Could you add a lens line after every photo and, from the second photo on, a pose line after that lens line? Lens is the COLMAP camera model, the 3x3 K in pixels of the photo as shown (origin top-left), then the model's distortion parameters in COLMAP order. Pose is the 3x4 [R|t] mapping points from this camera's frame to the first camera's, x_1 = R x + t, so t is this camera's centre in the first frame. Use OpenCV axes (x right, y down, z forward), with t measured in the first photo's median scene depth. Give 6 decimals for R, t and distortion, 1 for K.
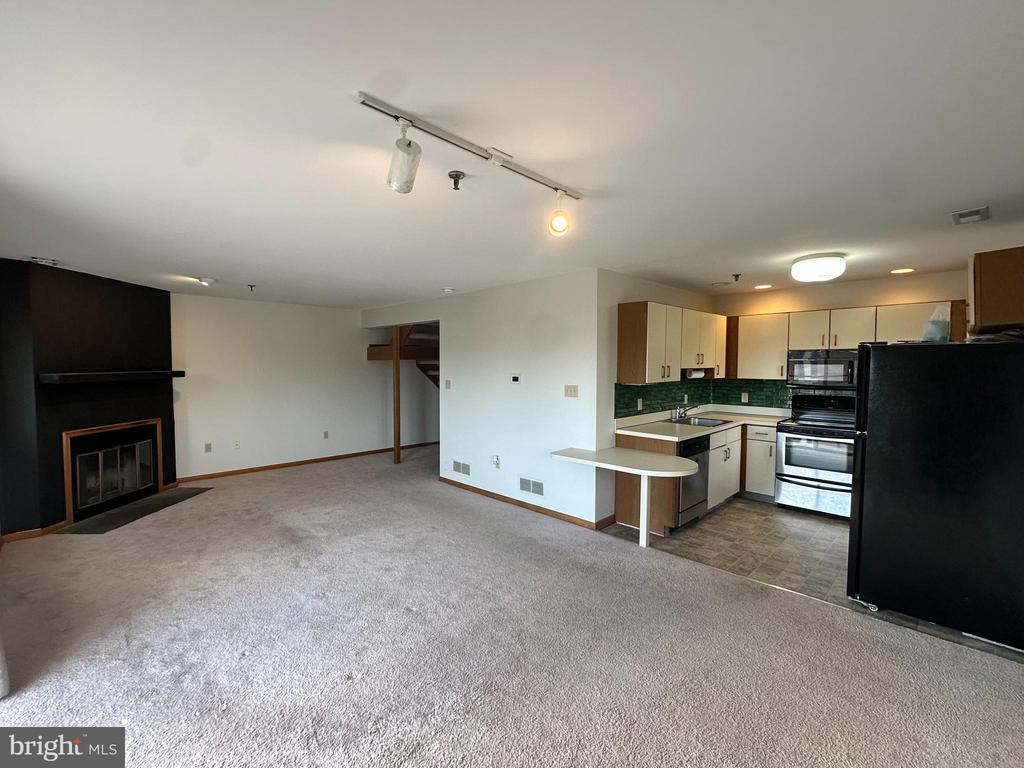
lens RADIAL K [[445.1, 0, 503.5], [0, 445.1, 384.2], [0, 0, 1]] dist [-0.002889, -0.000511]
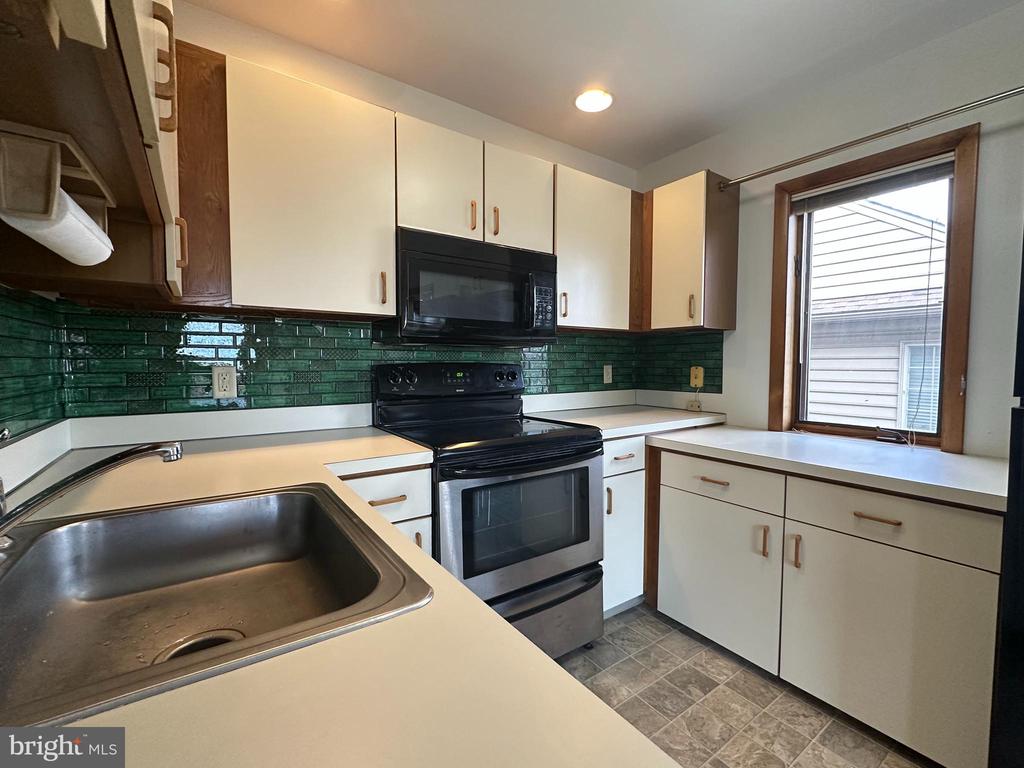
lens RADIAL K [[445.1, 0, 512.9], [0, 445.1, 383.5], [0, 0, 1]] dist [-0.002889, -0.000511]
pose [[0.148649, -0.046752, 0.987784, 0.338944], [0.041313, 0.998303, 0.041033, 0.032568], [-0.988027, 0.034709, 0.150329, 0.920565]]
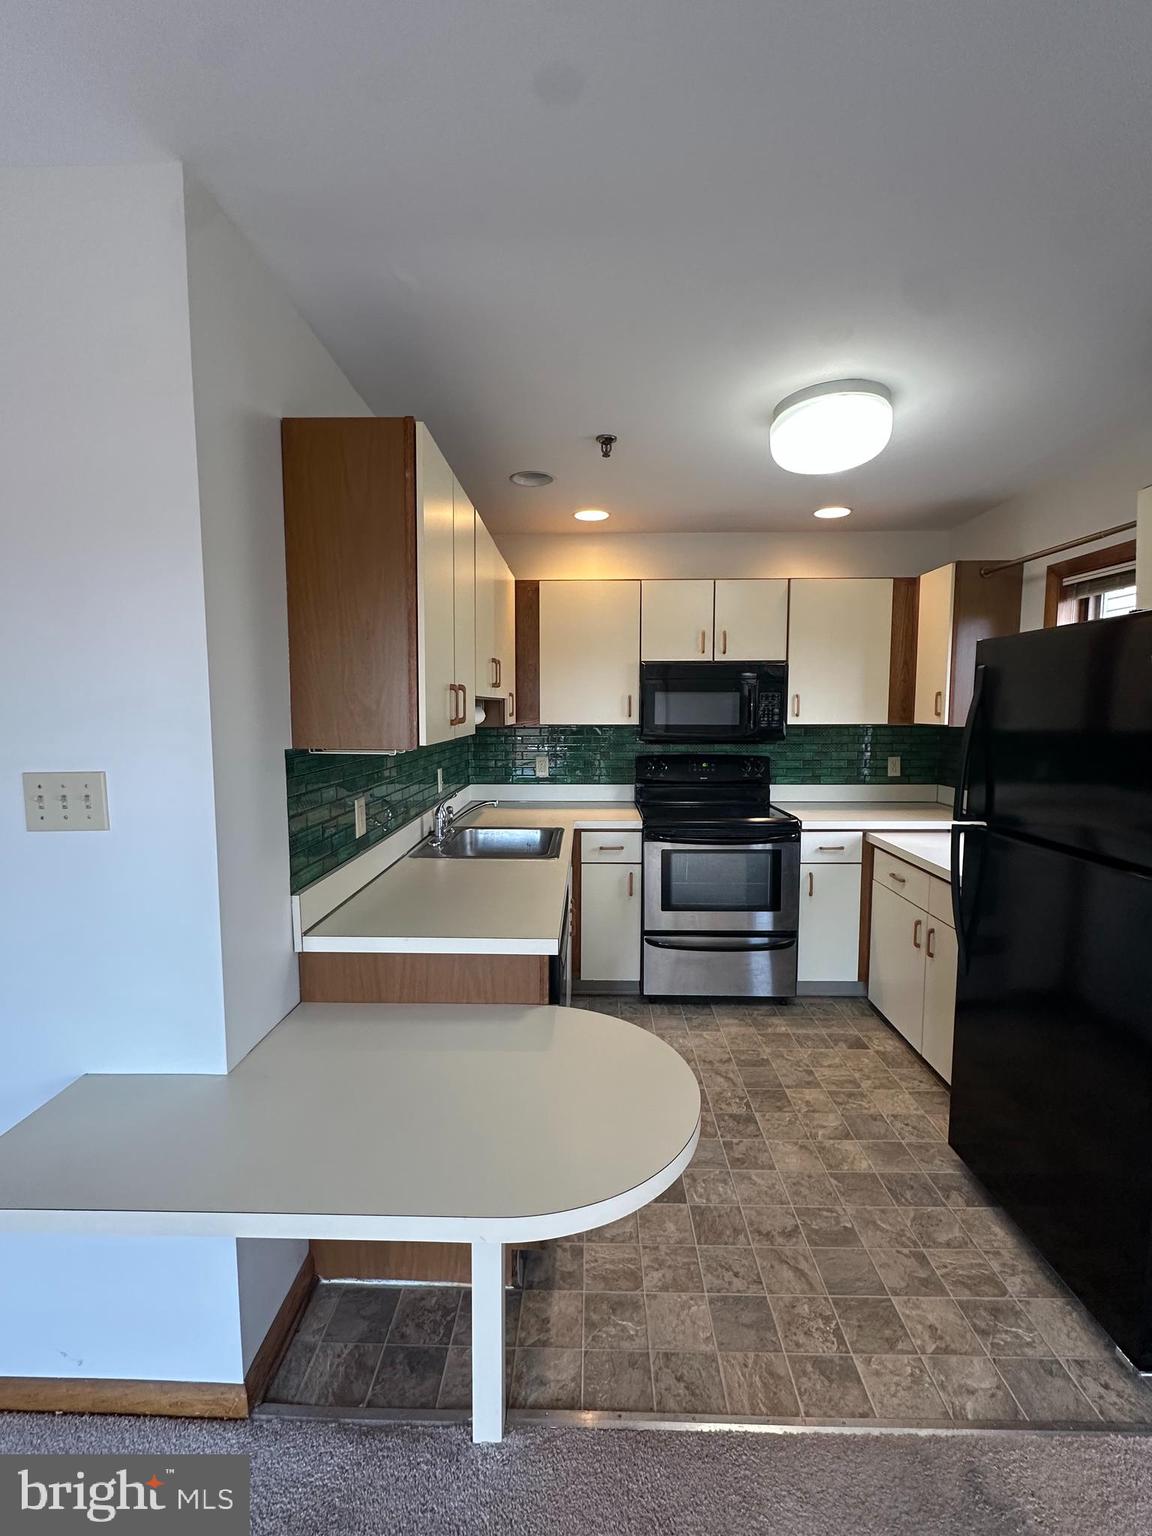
lens RADIAL K [[667.7, 0, 578.9], [0, 667.7, 767.7], [0, 0, 1]] dist [-0.002889, -0.000511]
pose [[0.701499, -0.064240, 0.709769, 0.096021], [0.030913, 0.997735, 0.059750, -0.009479], [-0.711999, -0.019973, 0.701896, 0.584933]]
